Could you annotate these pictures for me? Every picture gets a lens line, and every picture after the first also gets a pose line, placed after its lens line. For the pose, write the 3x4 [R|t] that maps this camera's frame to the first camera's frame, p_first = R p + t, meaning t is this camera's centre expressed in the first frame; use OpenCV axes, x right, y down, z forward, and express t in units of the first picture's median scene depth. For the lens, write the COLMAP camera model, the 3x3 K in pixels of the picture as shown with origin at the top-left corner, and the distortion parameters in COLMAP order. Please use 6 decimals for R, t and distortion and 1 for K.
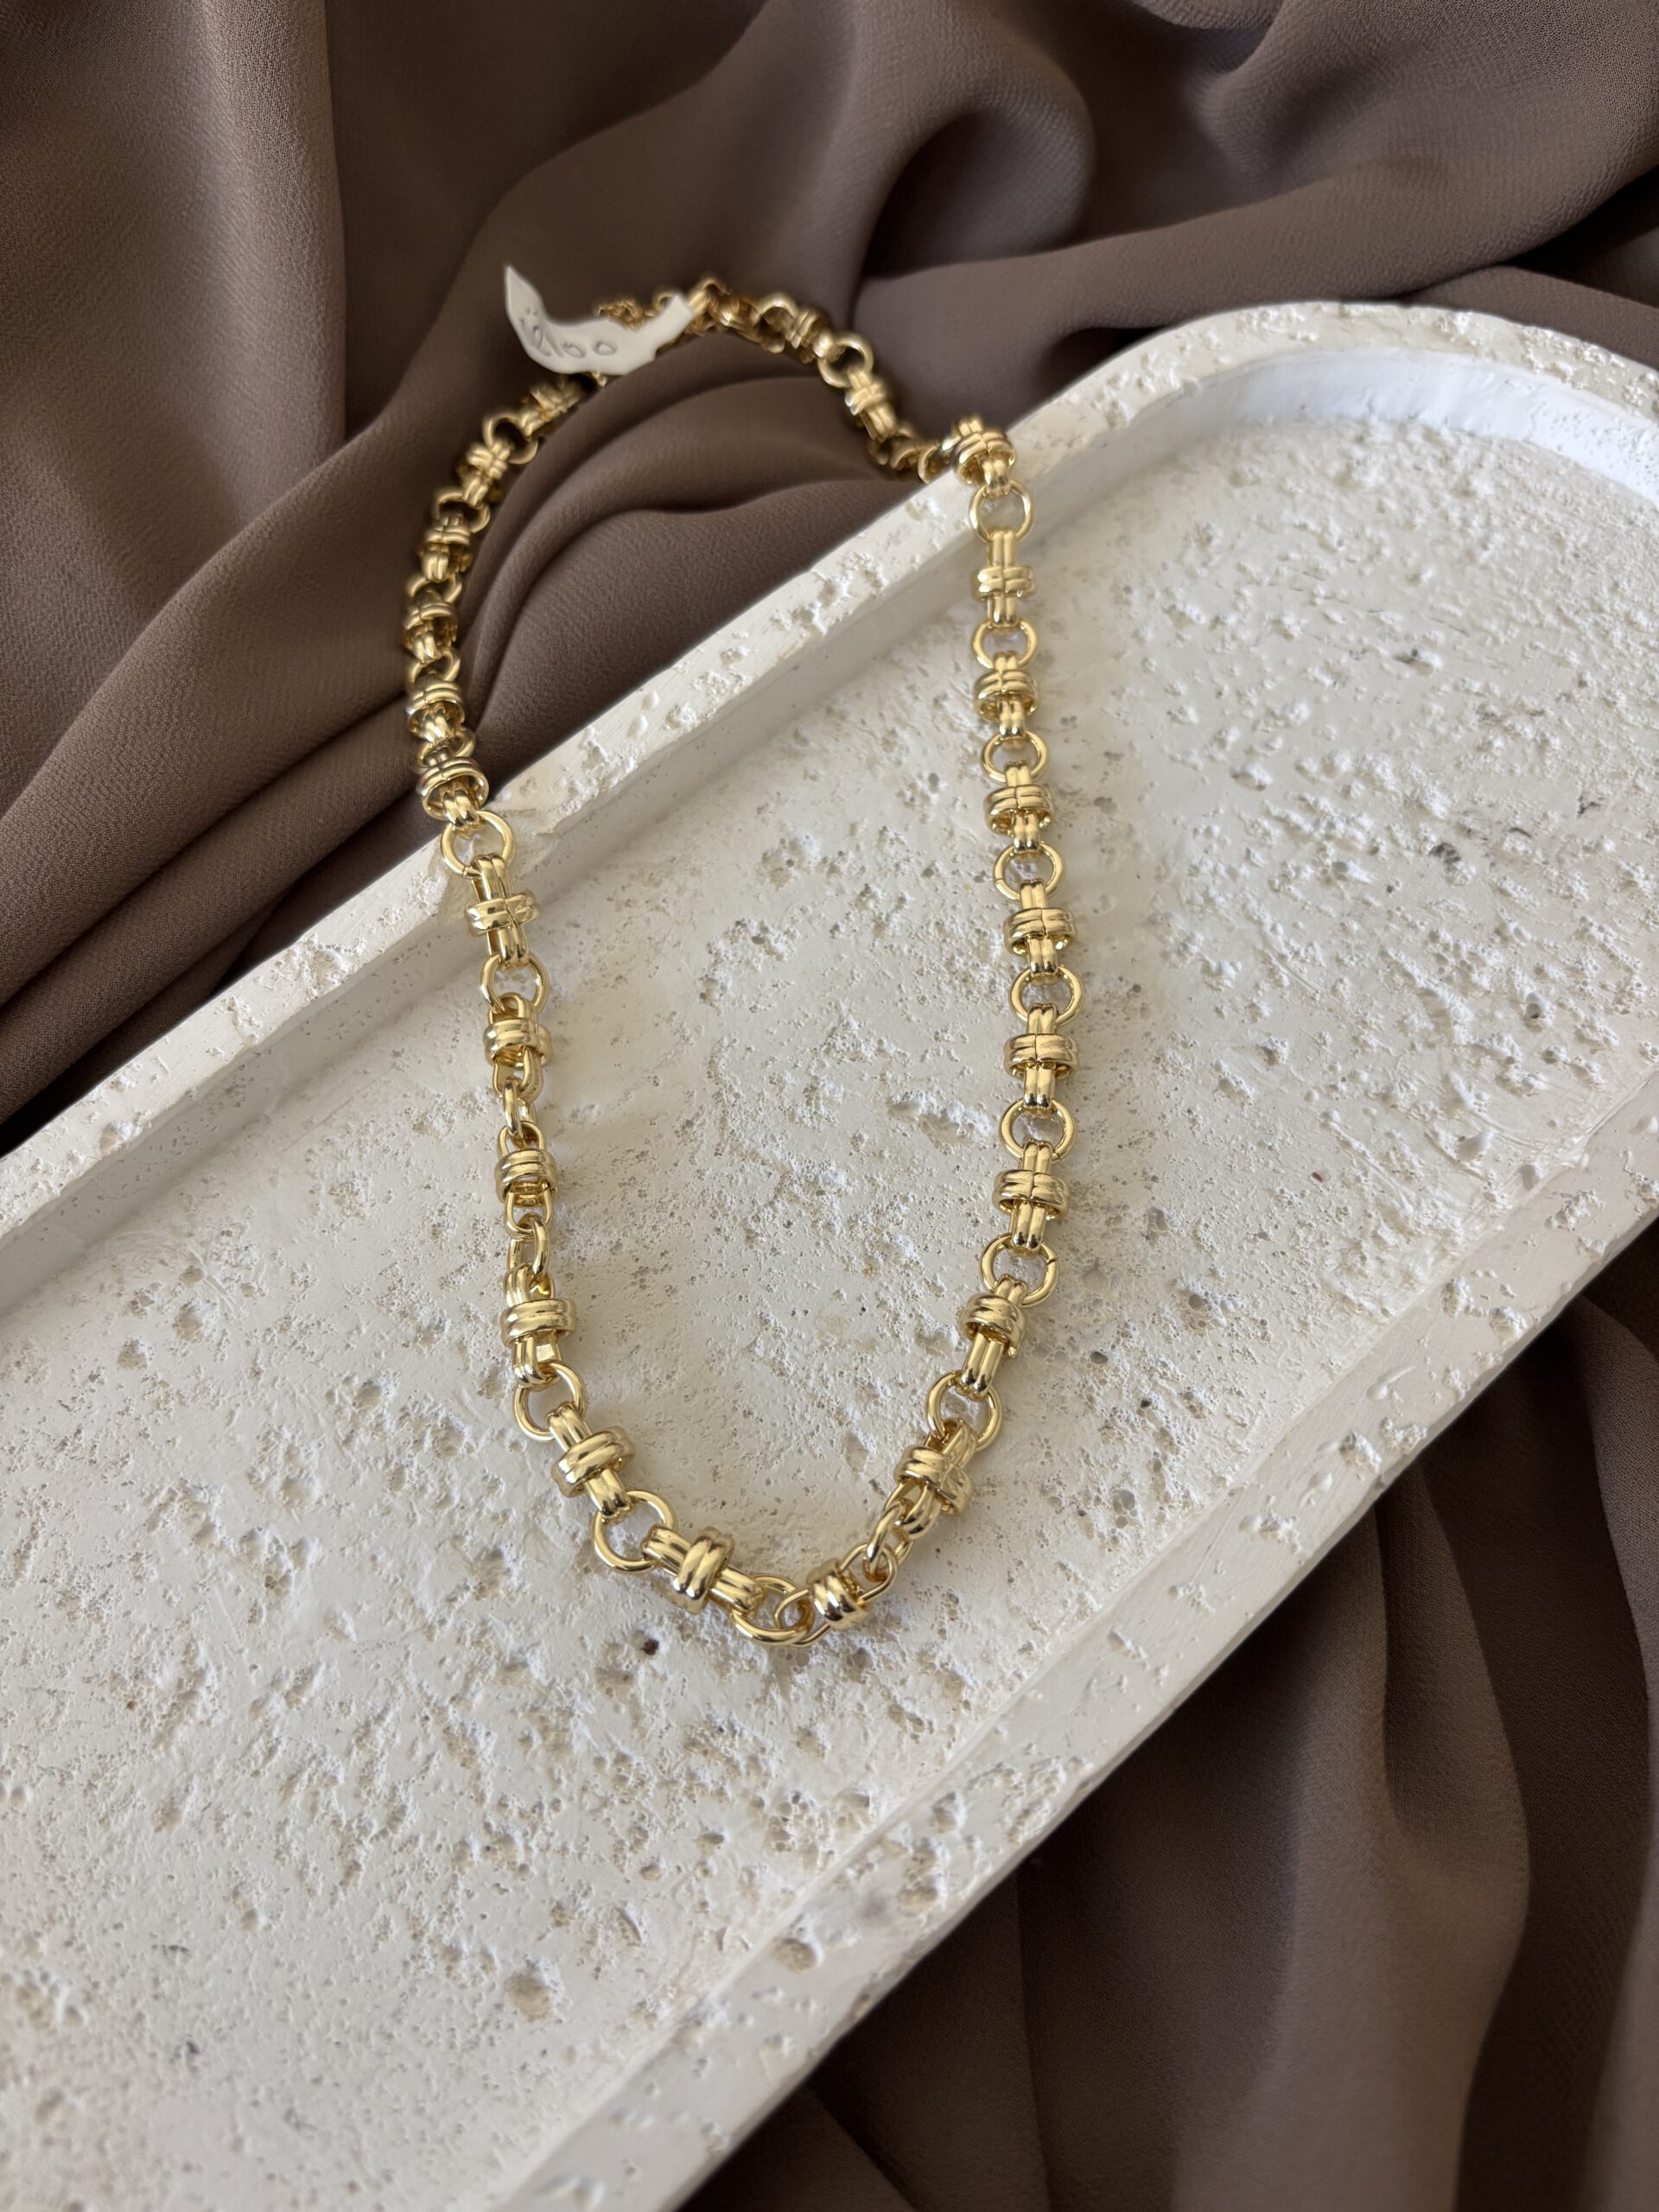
lens RADIAL K [[1809.9, 0, 842.3], [0, 1809.9, 1120.2], [0, 0, 1]] dist [-0.017820, -0.044505]
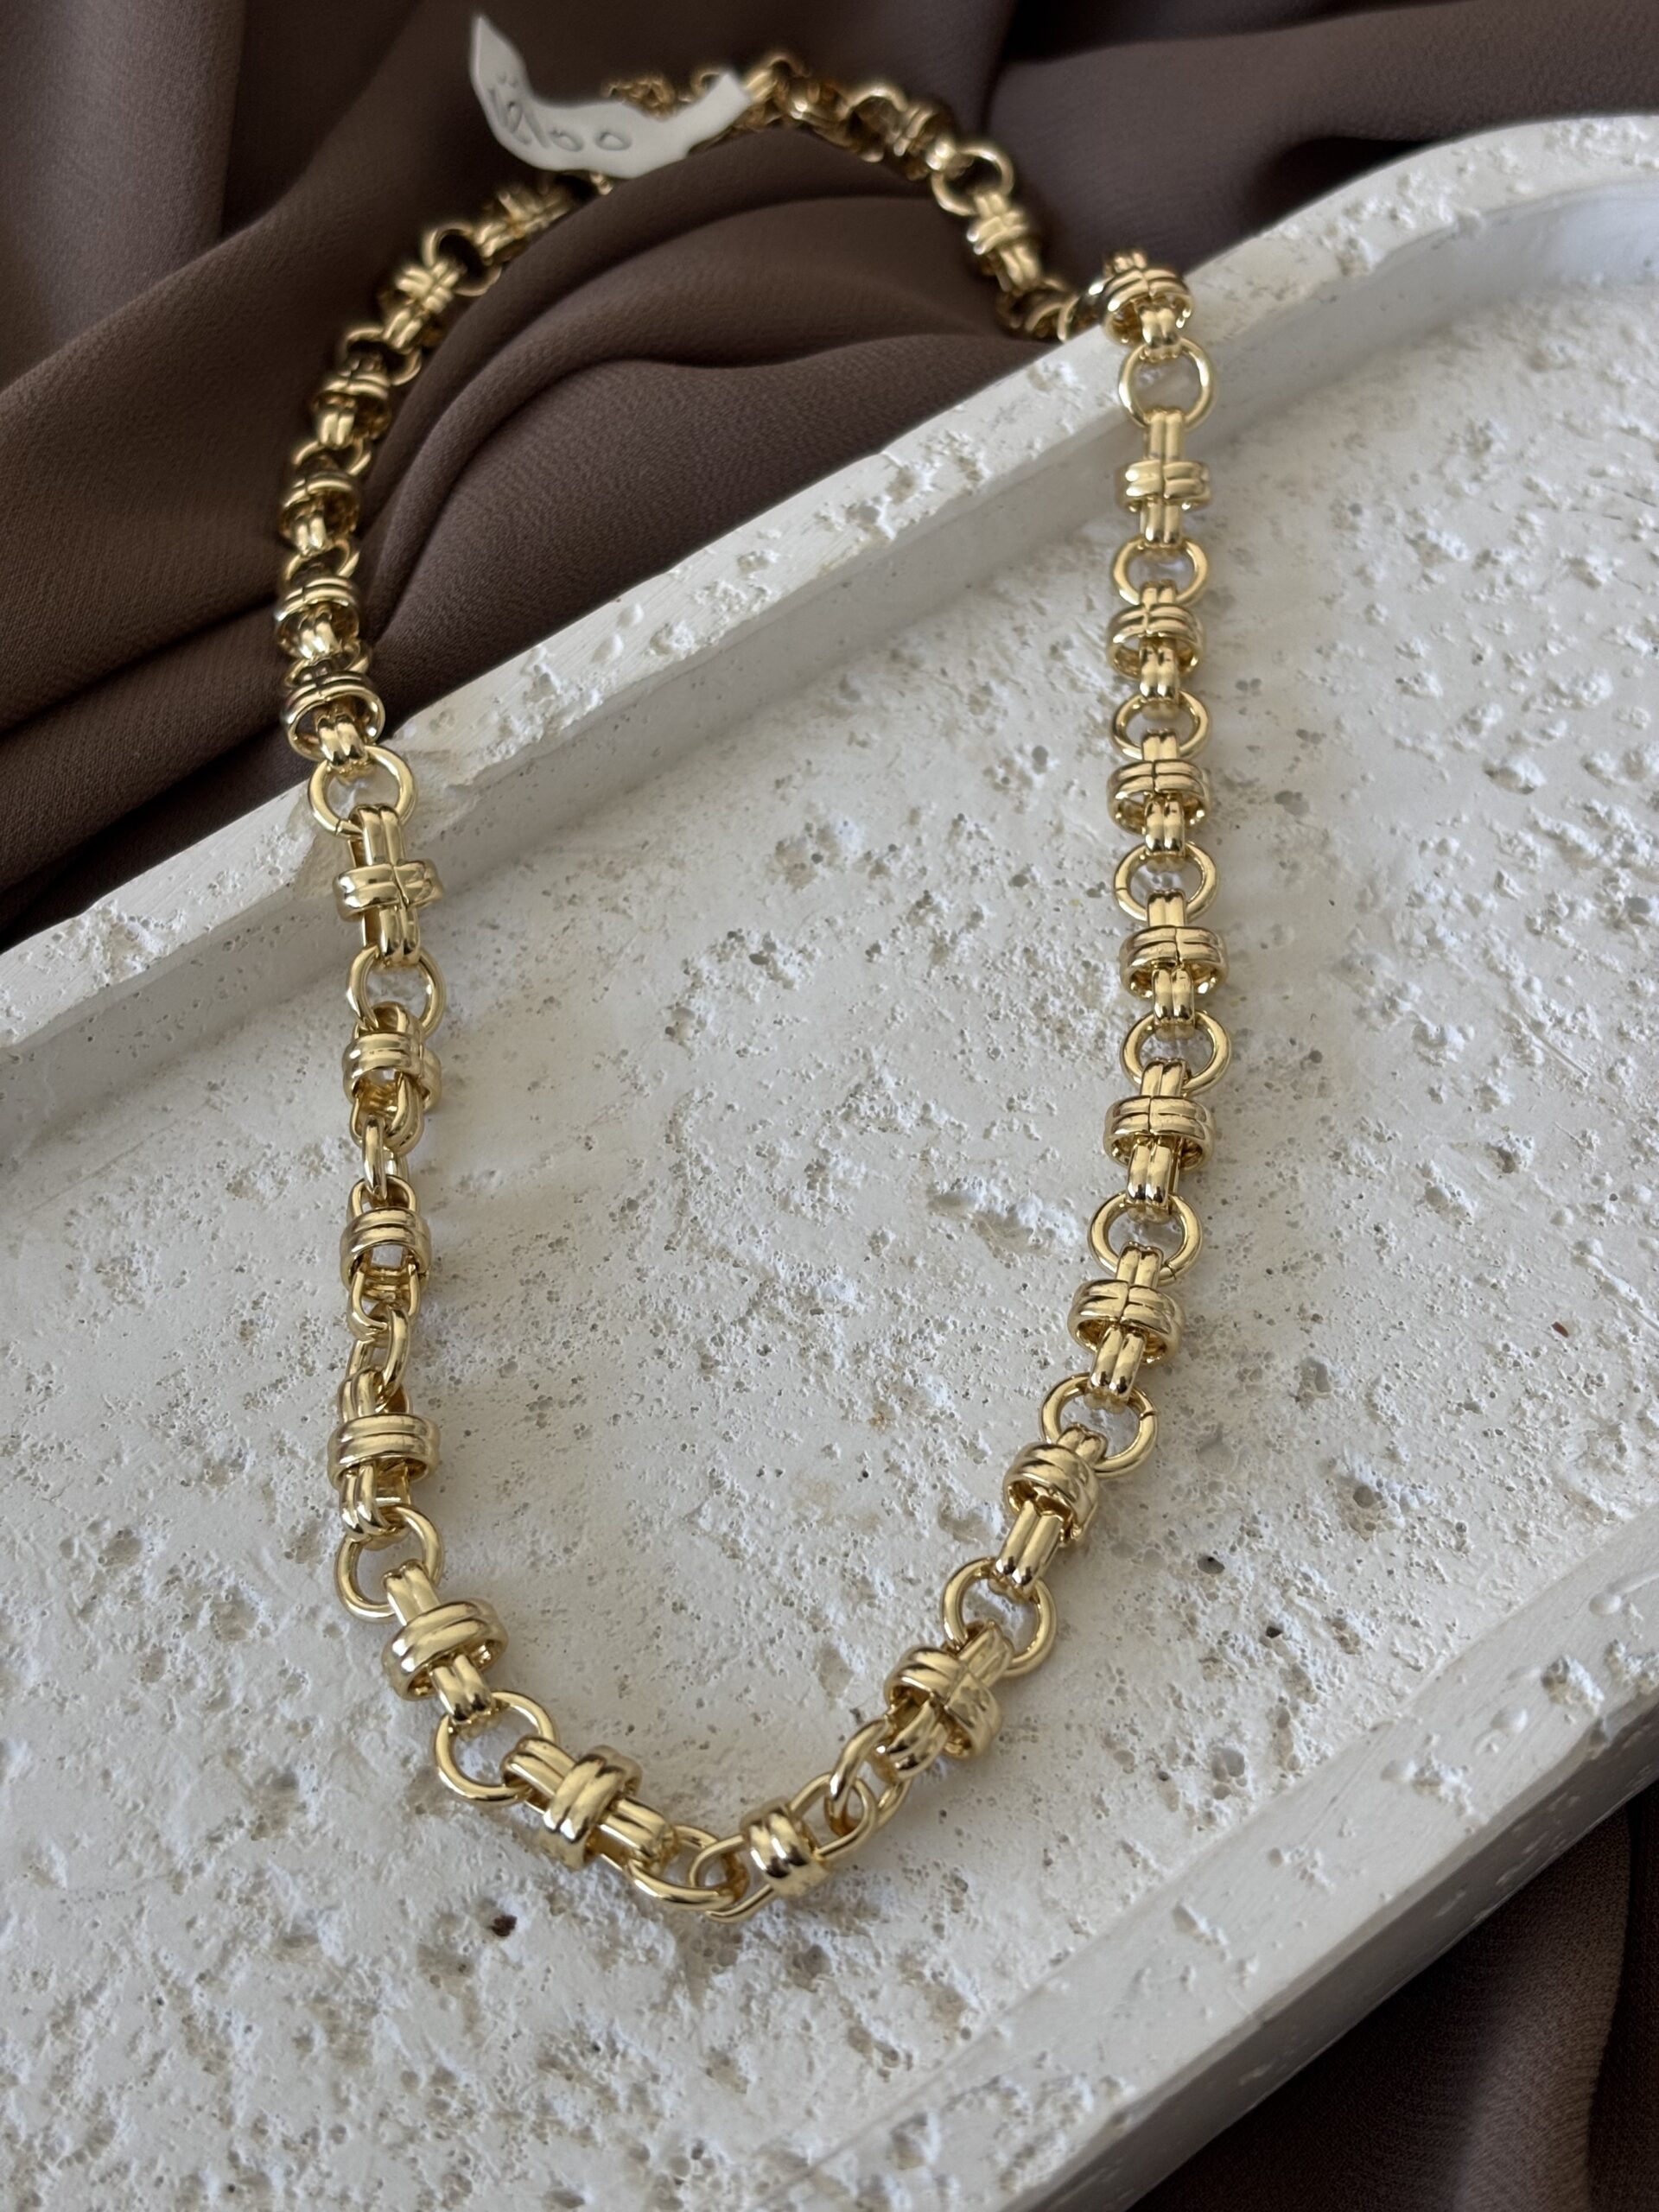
lens RADIAL K [[3560.1, 0, 859.5], [0, 3560.1, 1057.8], [0, 0, 1]] dist [0.083331, 0.000000]
pose [[0.996626, 0.058938, -0.057126, 0.076772], [-0.068479, 0.980757, -0.182829, 0.196513], [0.045251, 0.186124, 0.981484, -0.330965]]
